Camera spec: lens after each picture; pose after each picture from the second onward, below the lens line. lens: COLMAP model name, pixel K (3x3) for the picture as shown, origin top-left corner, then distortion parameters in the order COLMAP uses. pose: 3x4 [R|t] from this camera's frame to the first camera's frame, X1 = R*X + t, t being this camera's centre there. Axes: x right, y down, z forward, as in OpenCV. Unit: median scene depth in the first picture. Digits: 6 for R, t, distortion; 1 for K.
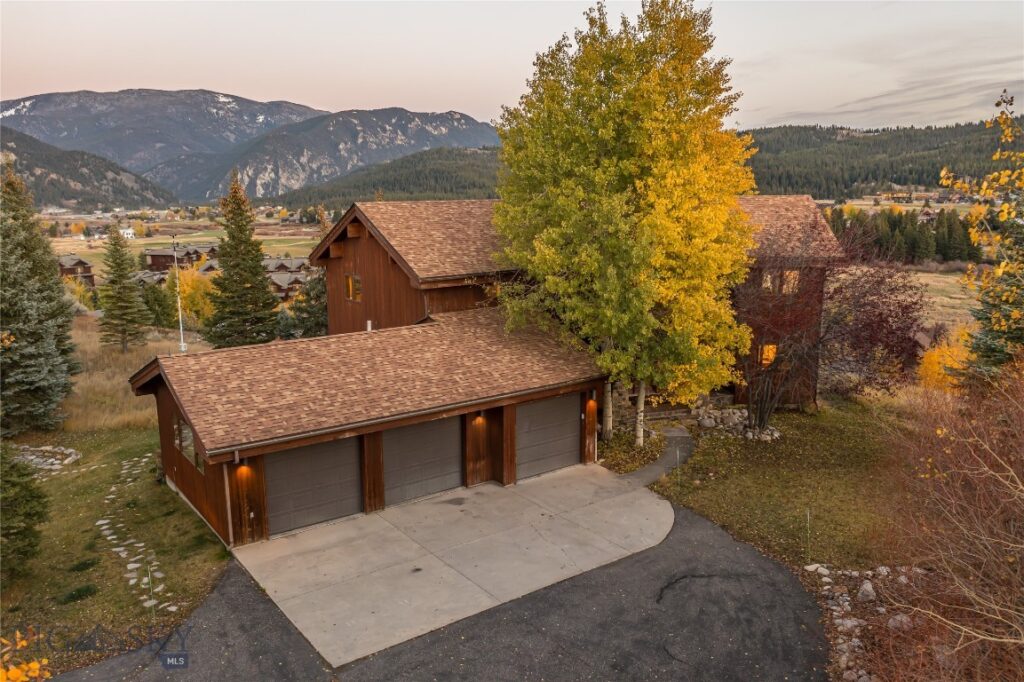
lens RADIAL K [[798.9, 0, 512.6], [0, 798.9, 341.2], [0, 0, 1]] dist [-0.012701, 0.014636]
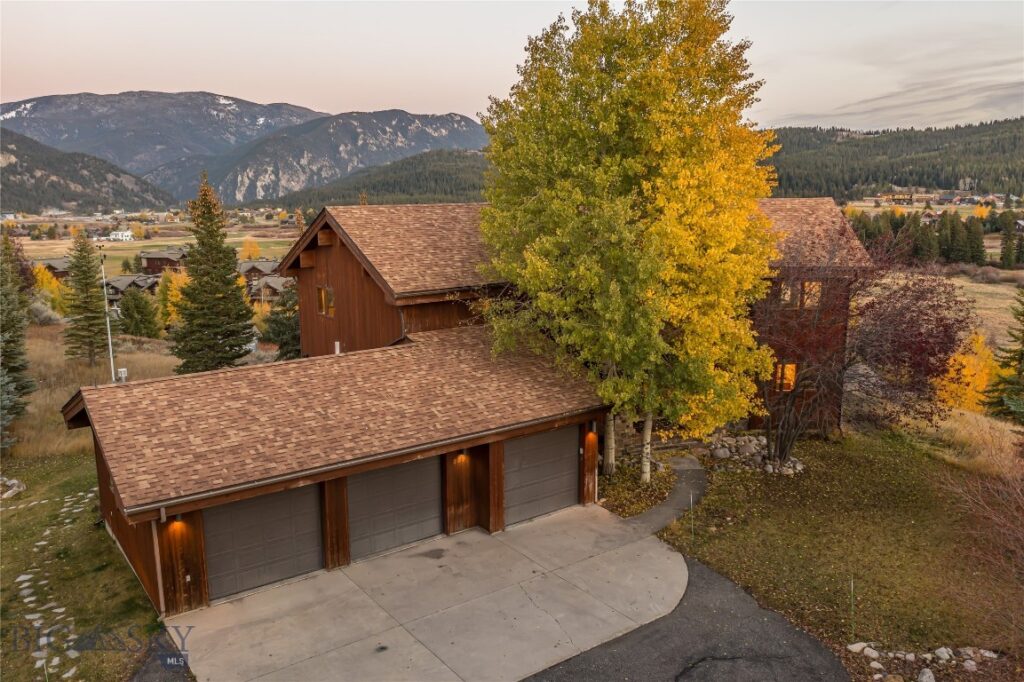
lens RADIAL K [[798.9, 0, 511.5], [0, 798.9, 340.9], [0, 0, 1]] dist [-0.012701, 0.014636]
pose [[0.999999, -0.000140, -0.001605, 0.013413], [0.000135, 0.999997, -0.002558, -0.025507], [0.001605, 0.002558, 0.999995, 0.130277]]
